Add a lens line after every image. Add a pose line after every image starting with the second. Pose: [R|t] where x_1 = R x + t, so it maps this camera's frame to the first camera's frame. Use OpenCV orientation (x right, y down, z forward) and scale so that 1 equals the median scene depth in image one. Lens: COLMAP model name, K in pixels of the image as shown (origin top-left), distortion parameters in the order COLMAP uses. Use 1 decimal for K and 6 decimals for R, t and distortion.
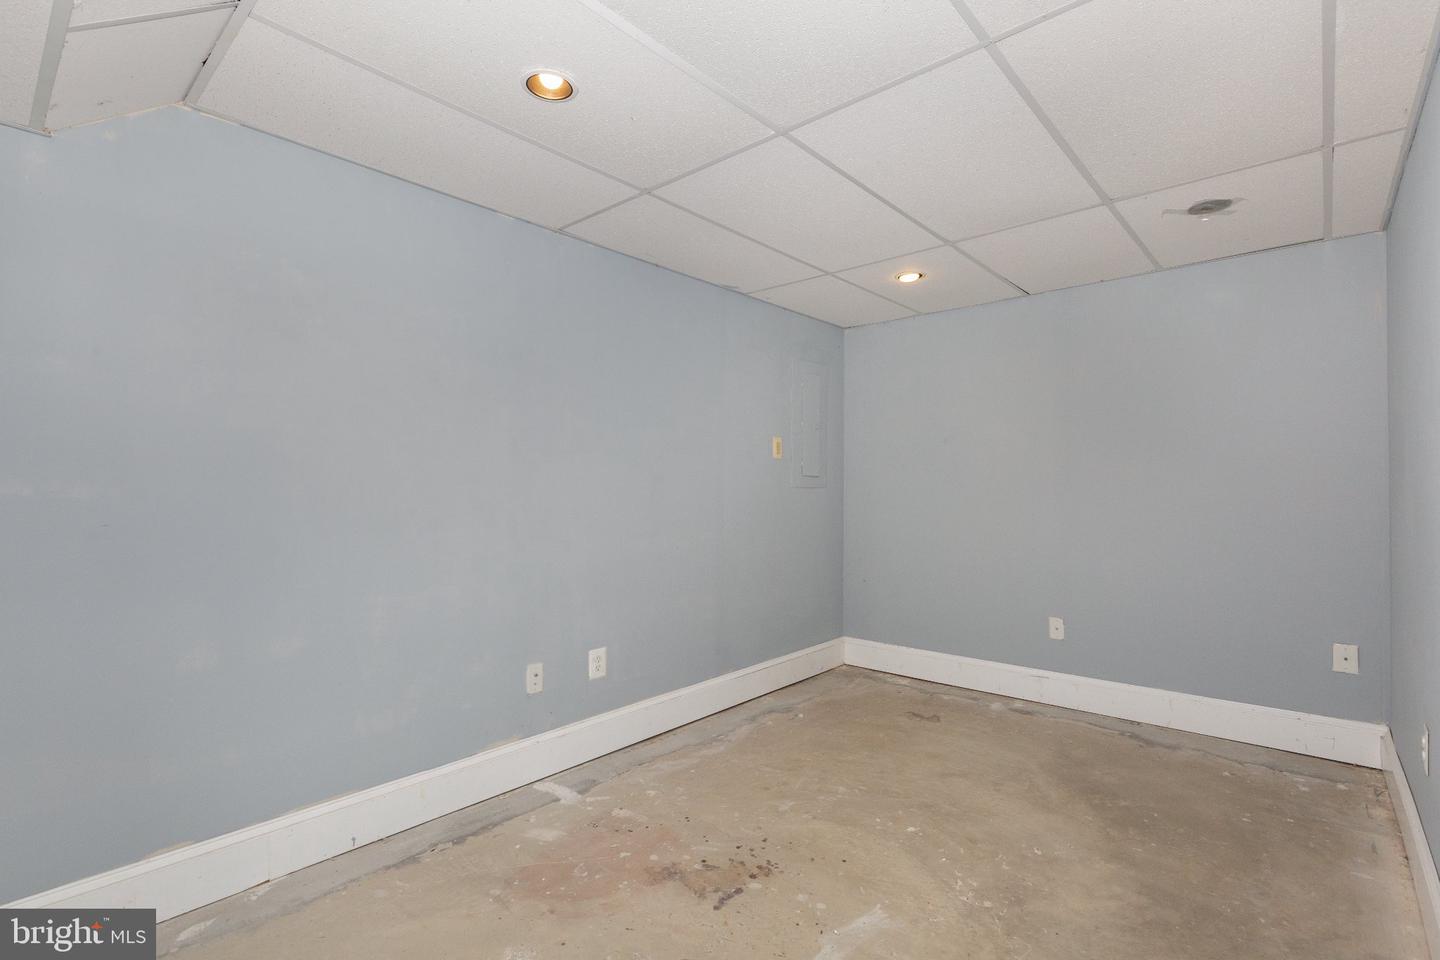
lens RADIAL K [[663.1, 0, 715.8], [0, 663.1, 485.7], [0, 0, 1]] dist [0.011149, -0.000341]
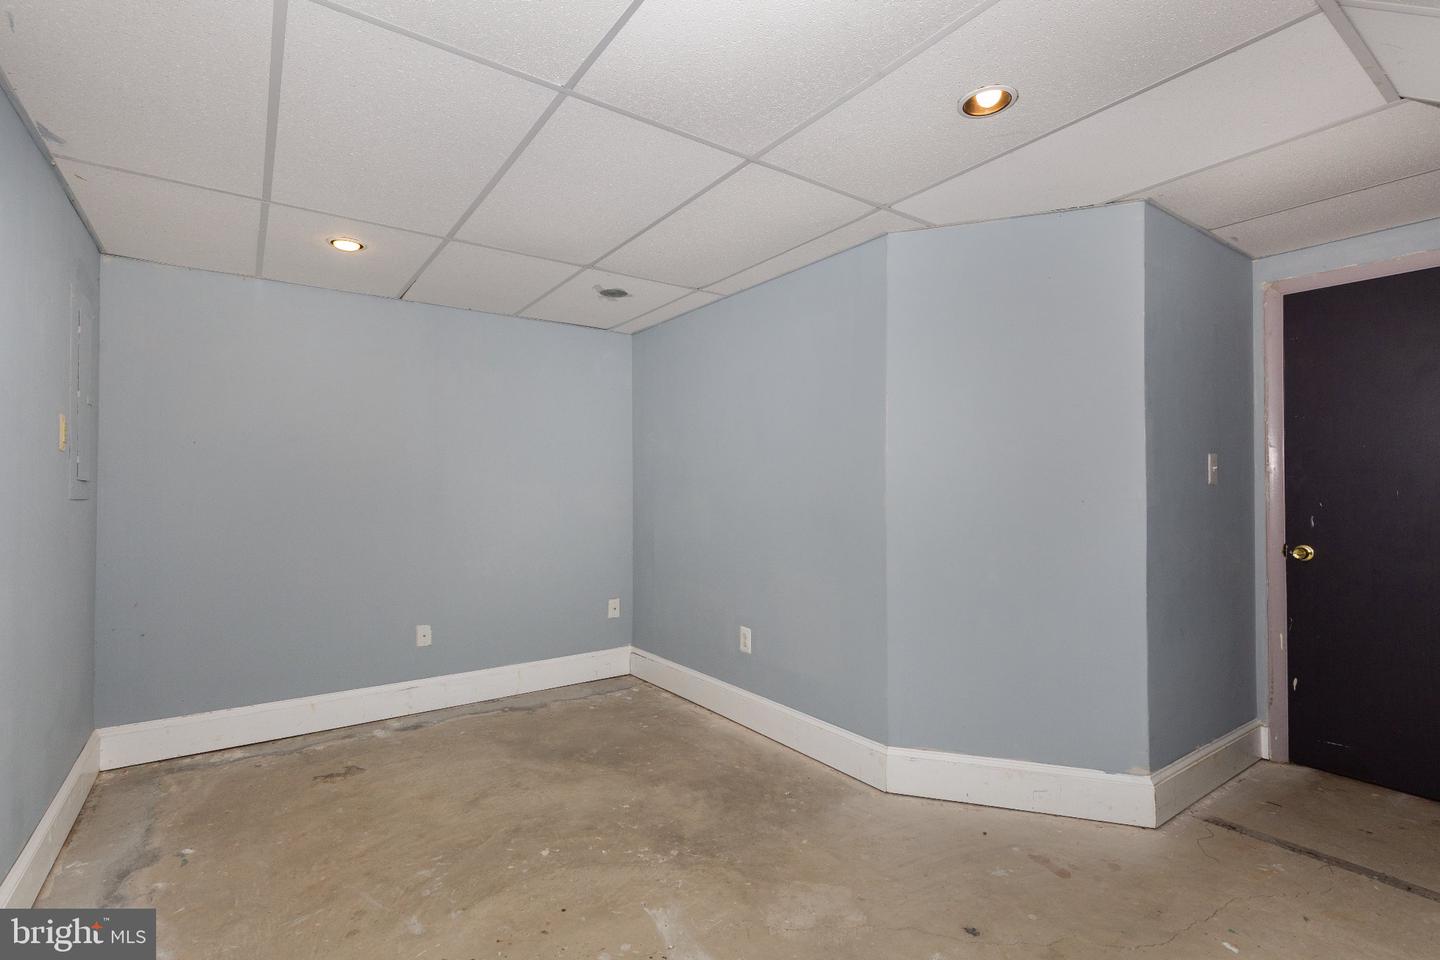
lens RADIAL K [[663.1, 0, 712.2], [0, 663.1, 480.8], [0, 0, 1]] dist [0.011149, -0.000341]
pose [[0.238986, 0.016411, 0.970884, -0.422944], [-0.003914, 0.999865, -0.015937, -0.007741], [-0.971015, 0.000009, 0.239018, 0.376489]]
